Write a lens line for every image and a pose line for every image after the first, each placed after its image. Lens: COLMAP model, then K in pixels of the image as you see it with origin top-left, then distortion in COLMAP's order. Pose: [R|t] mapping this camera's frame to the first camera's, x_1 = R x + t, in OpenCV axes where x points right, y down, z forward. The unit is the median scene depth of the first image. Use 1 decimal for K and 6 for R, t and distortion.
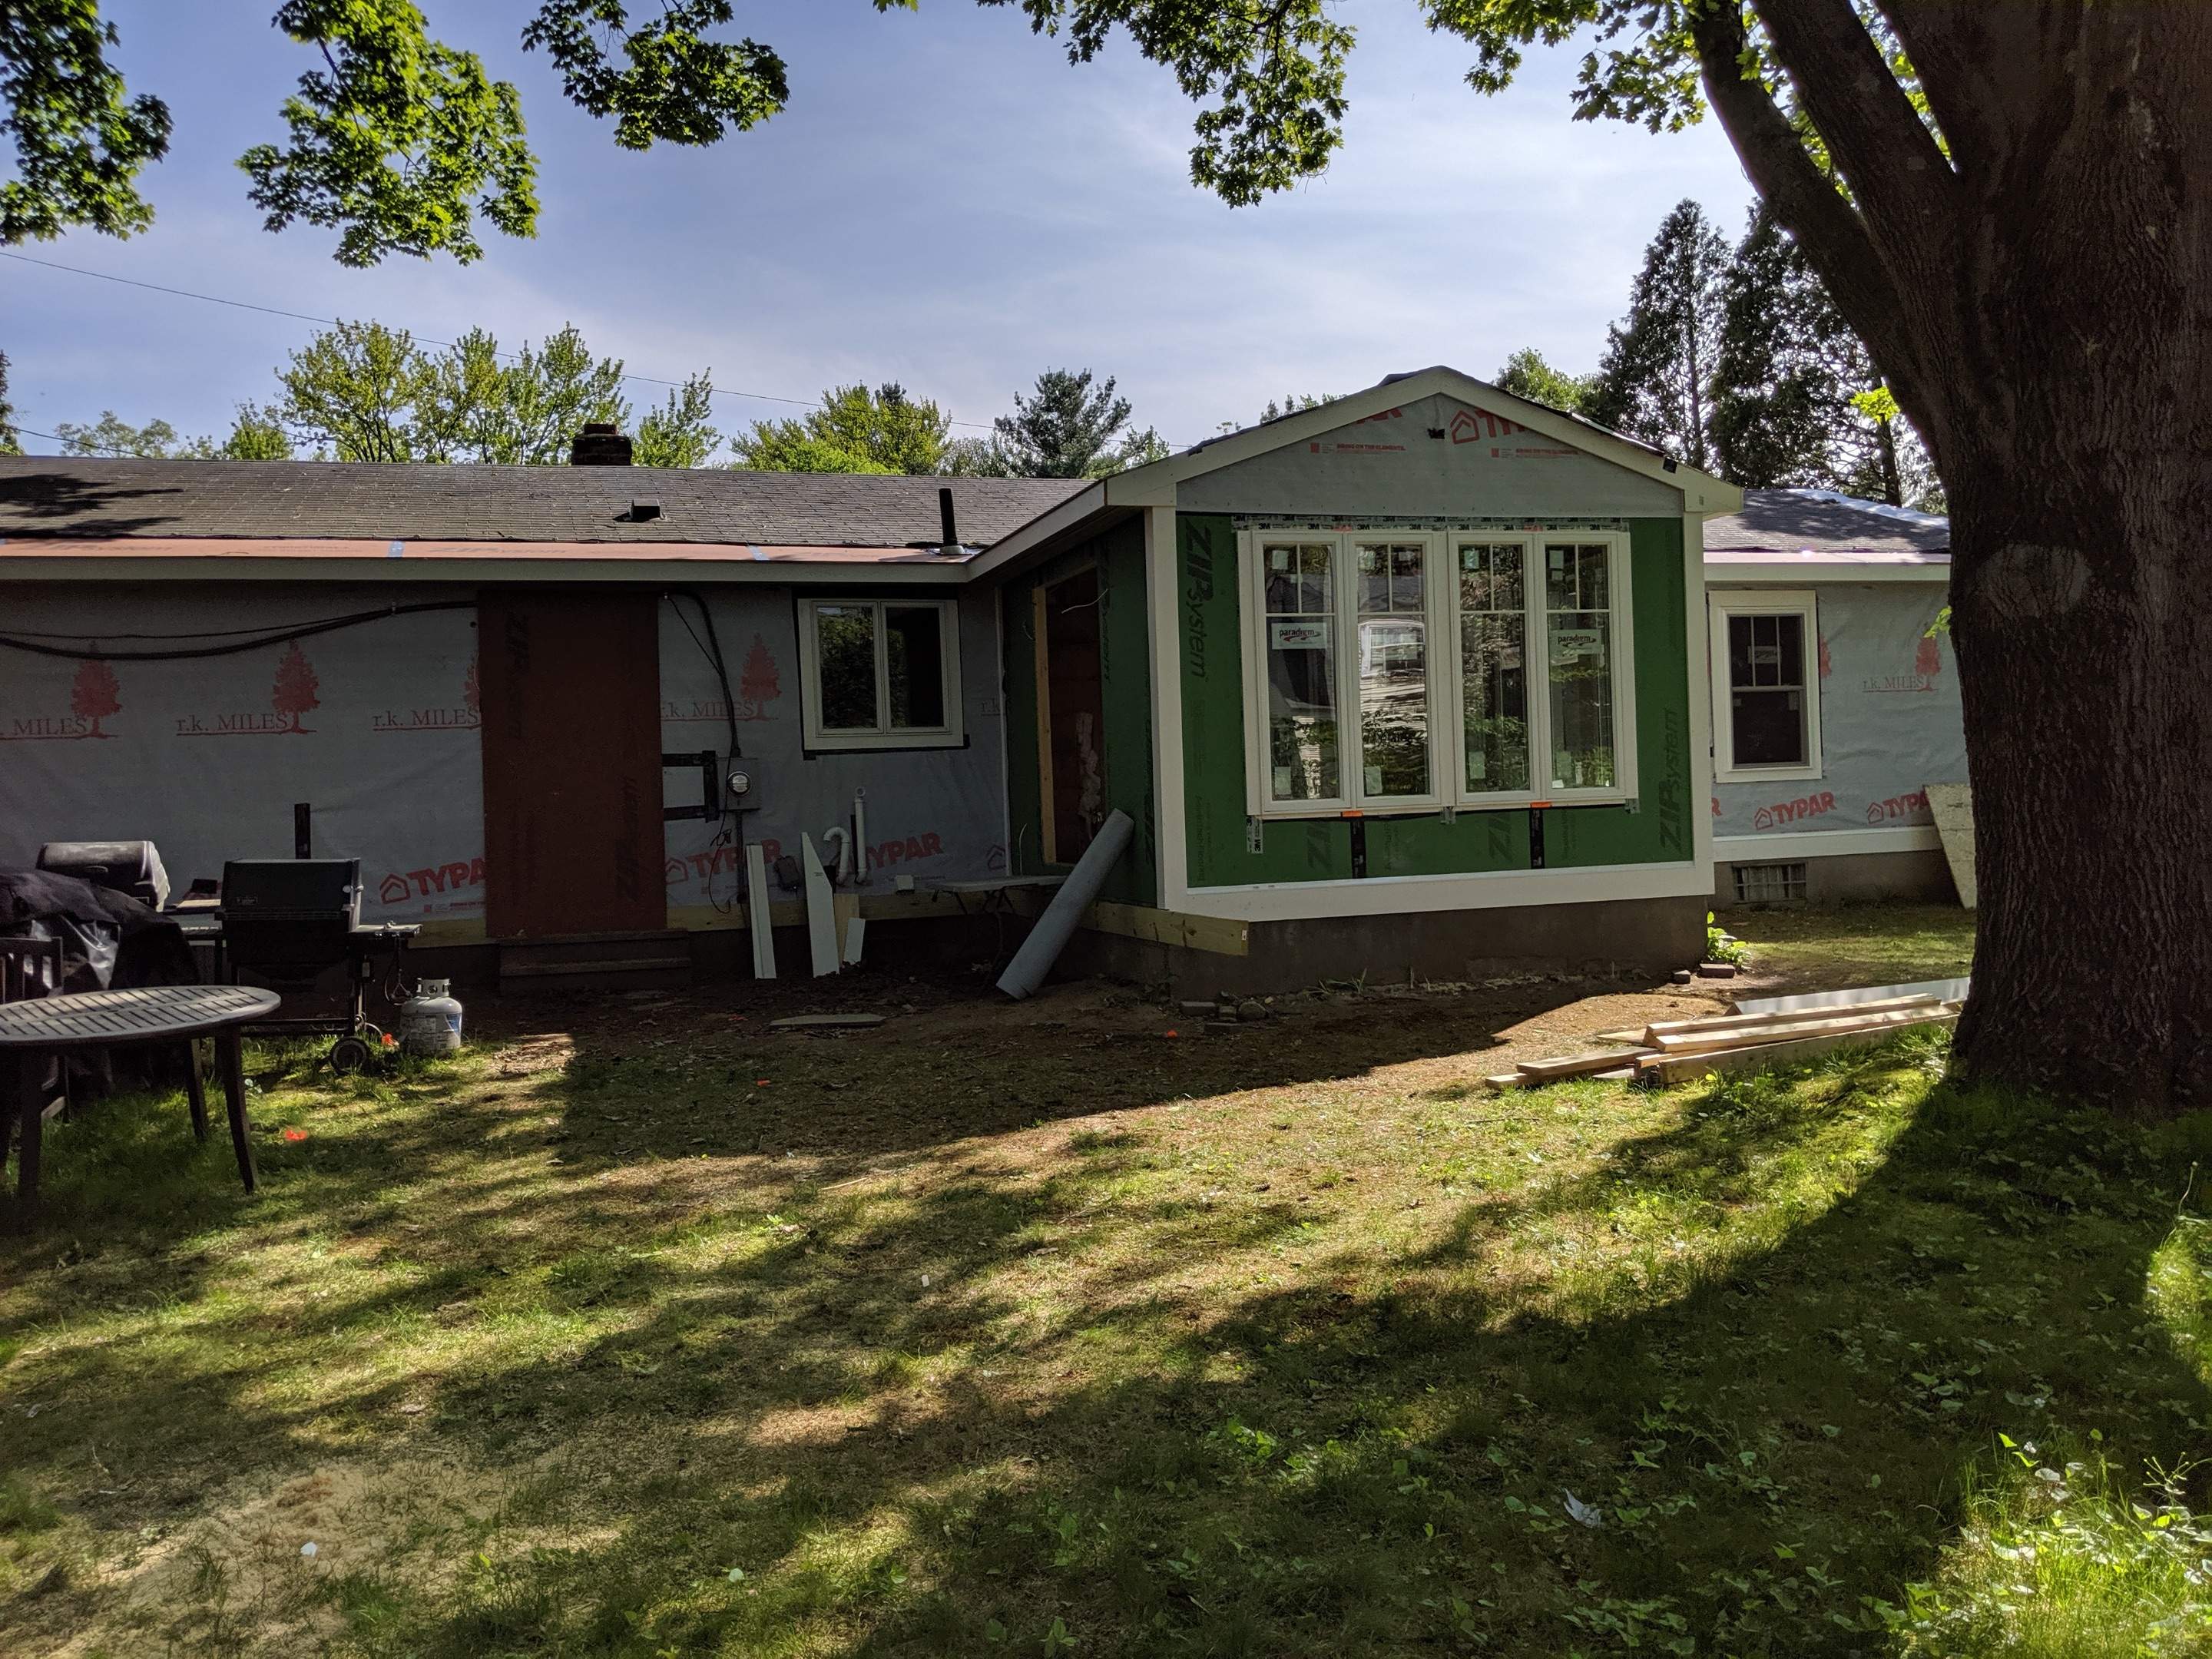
lens RADIAL K [[1707.7, 0, 1116.0], [0, 1707.7, 817.6], [0, 0, 1]] dist [0.103952, -0.173956]
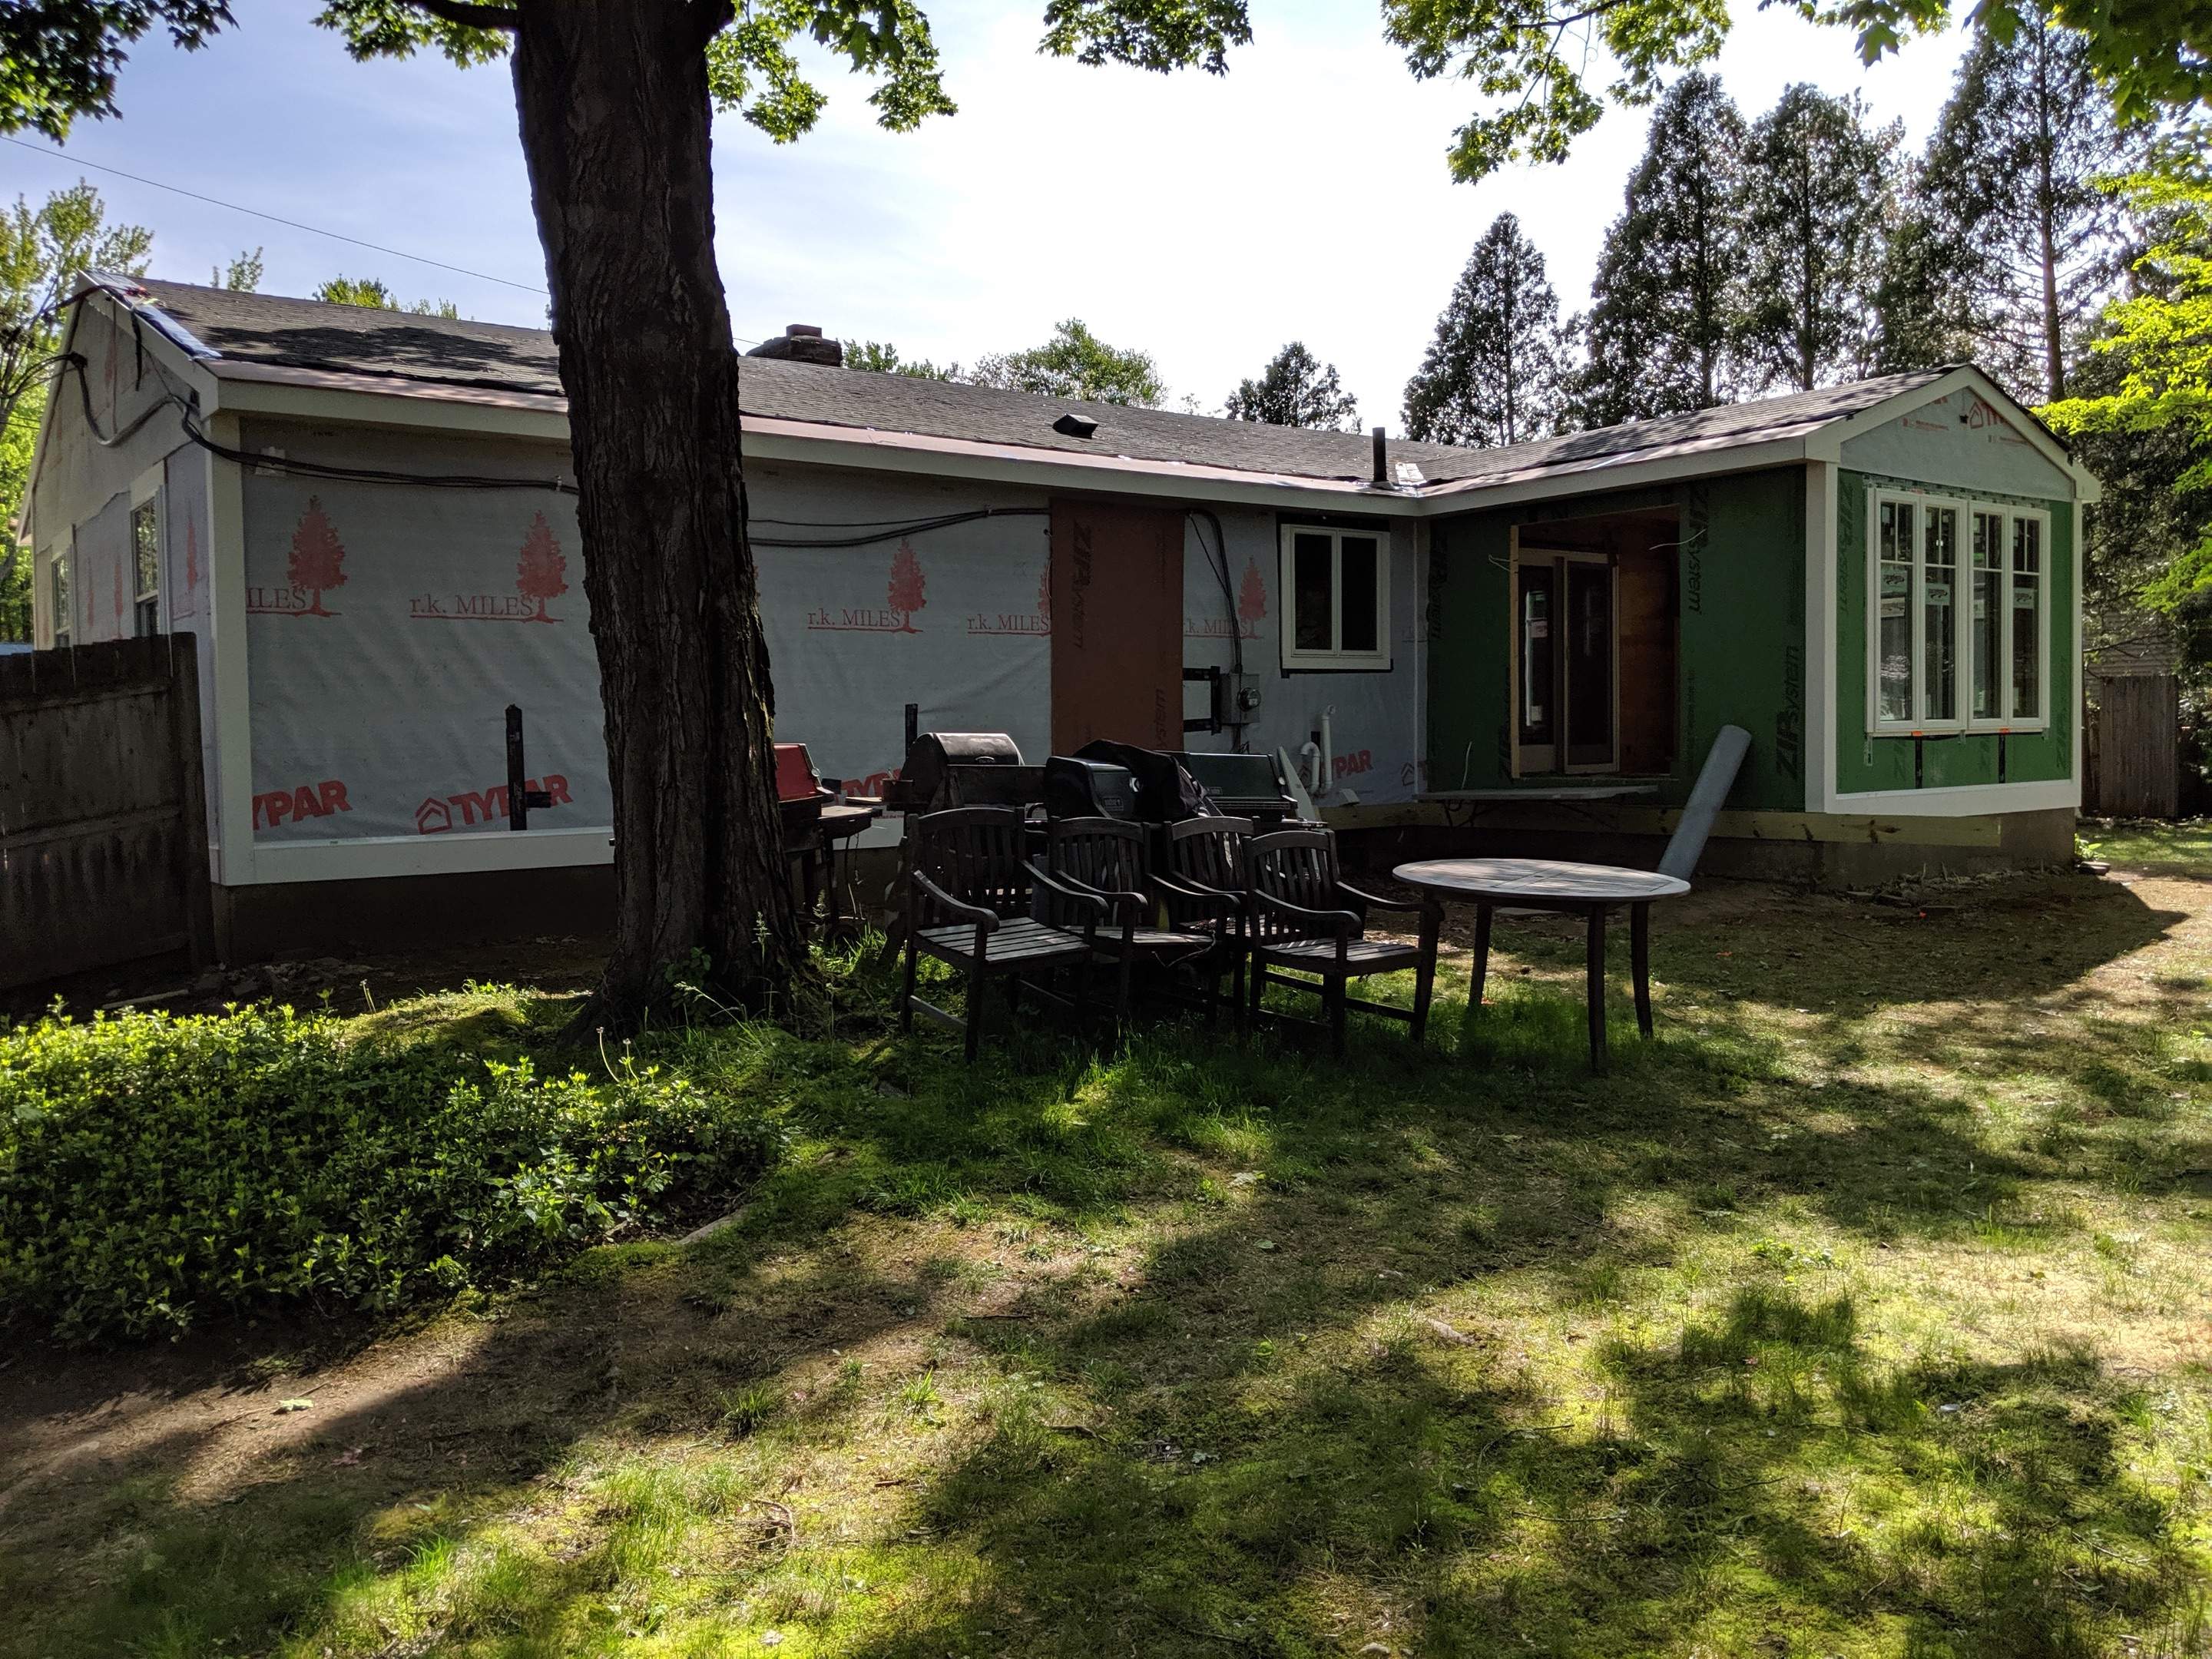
lens RADIAL K [[1710.8, 0, 1131.8], [0, 1710.8, 837.2], [0, 0, 1]] dist [0.103470, -0.156272]
pose [[0.941642, 0.002993, 0.336602, -0.664534], [-0.014711, 0.999371, 0.032267, 0.032891], [-0.336294, -0.035336, 0.941094, 0.039802]]
